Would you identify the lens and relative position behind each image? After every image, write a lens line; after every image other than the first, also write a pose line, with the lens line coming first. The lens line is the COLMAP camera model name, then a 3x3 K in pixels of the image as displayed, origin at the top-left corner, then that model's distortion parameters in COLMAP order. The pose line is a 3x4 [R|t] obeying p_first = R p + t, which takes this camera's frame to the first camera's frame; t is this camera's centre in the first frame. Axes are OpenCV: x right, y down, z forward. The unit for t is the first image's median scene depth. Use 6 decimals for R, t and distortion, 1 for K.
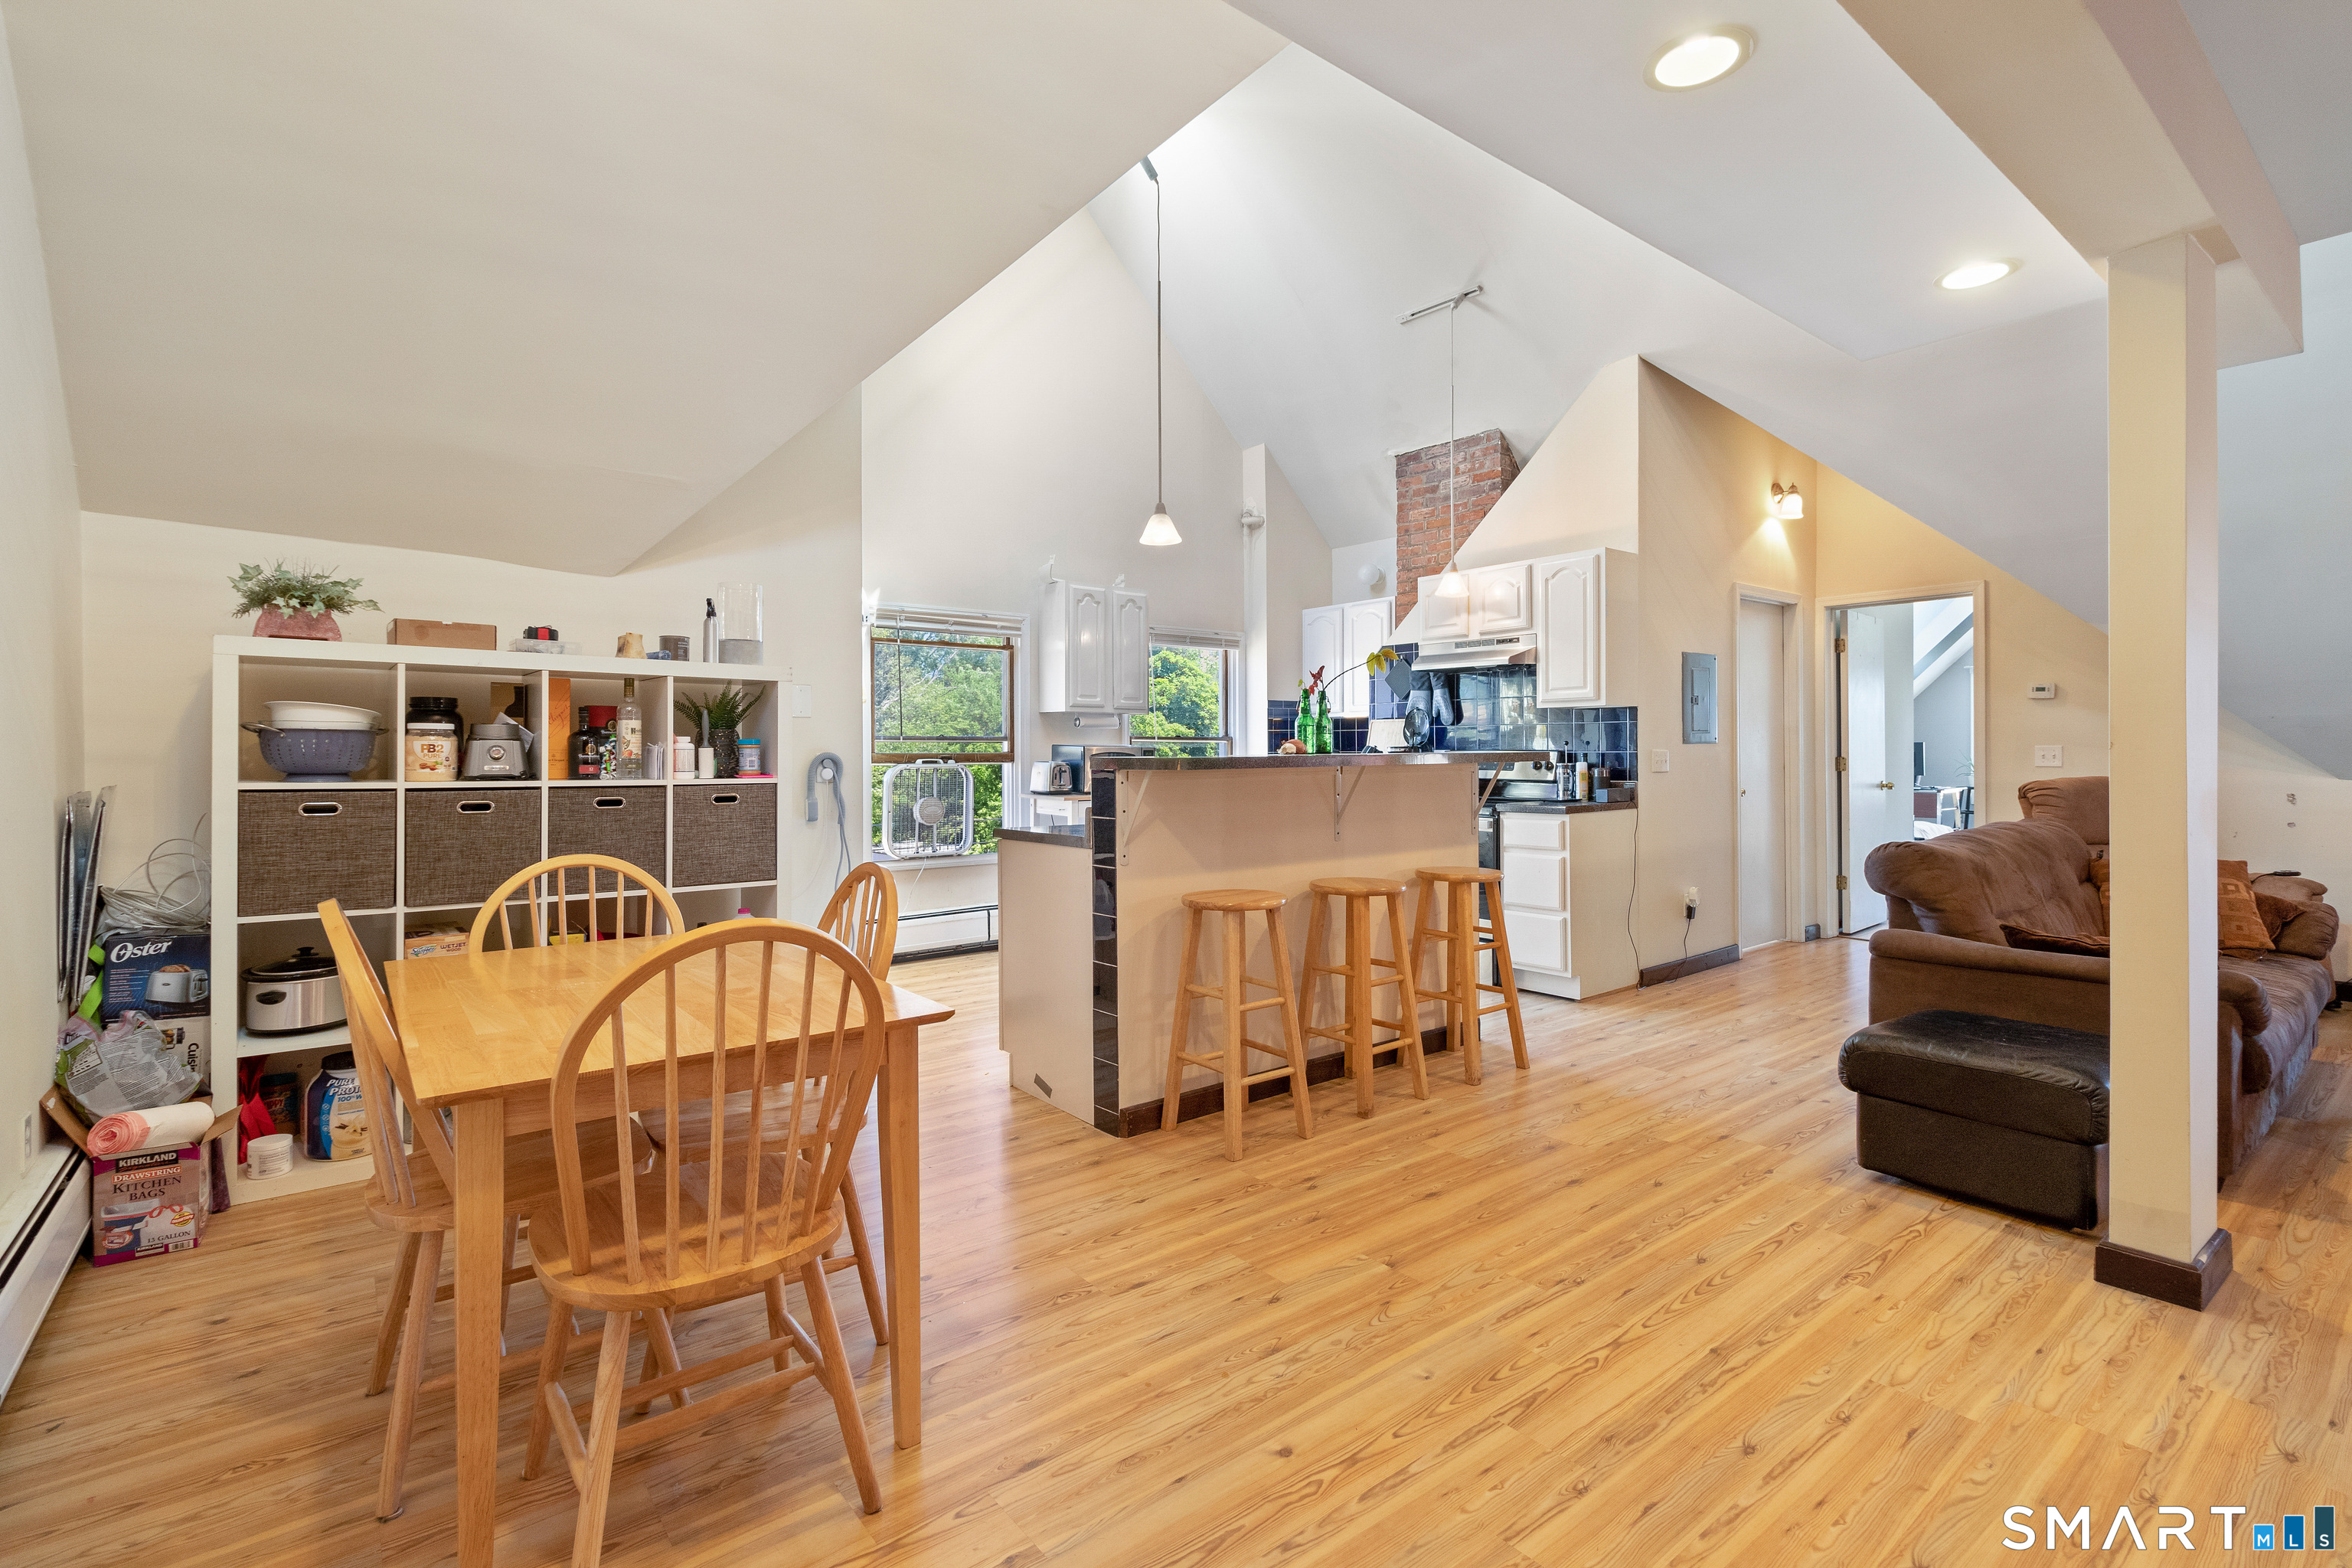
lens RADIAL K [[1083.0, 0, 1200.0], [0, 1083.0, 768.7], [0, 0, 1]] dist [0.012598, -0.000633]
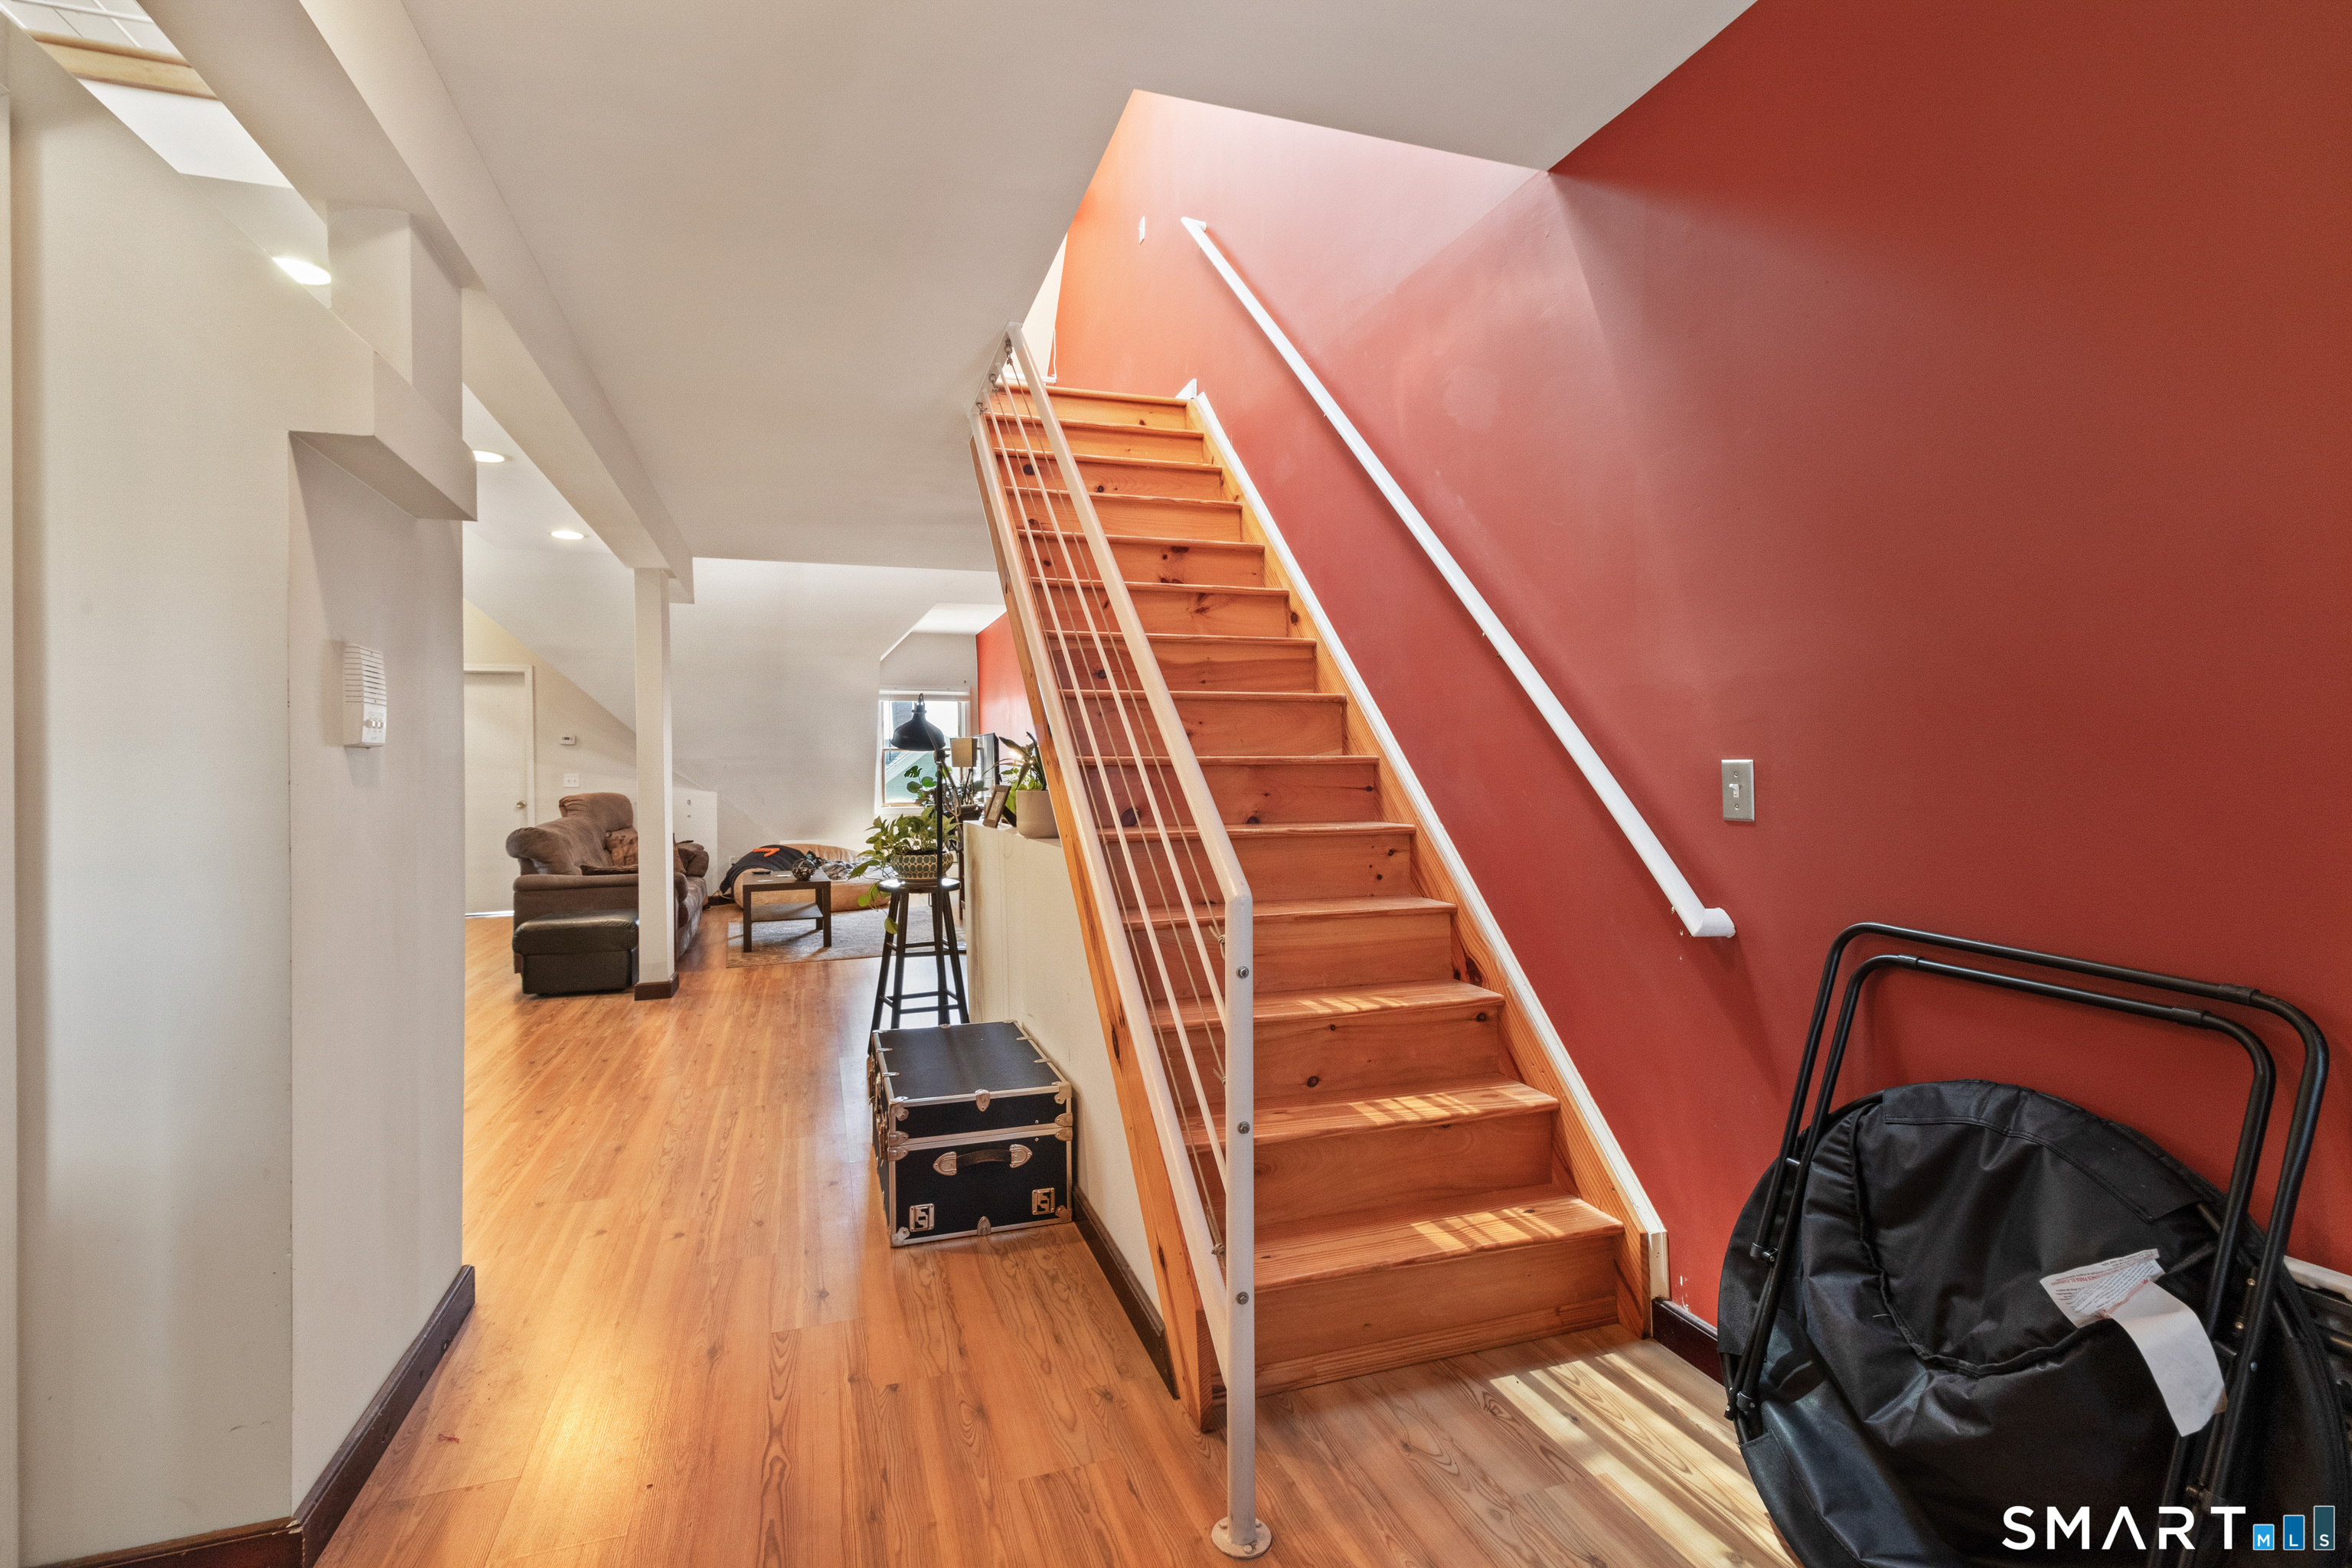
lens RADIAL K [[1083.0, 0, 1195.7], [0, 1083.0, 784.5], [0, 0, 1]] dist [0.012598, -0.000633]
pose [[0.332161, -0.002000, 0.943220, -0.410521], [0.014619, 0.999889, -0.003028, 0.011436], [-0.943109, 0.014795, 0.332154, -0.383433]]
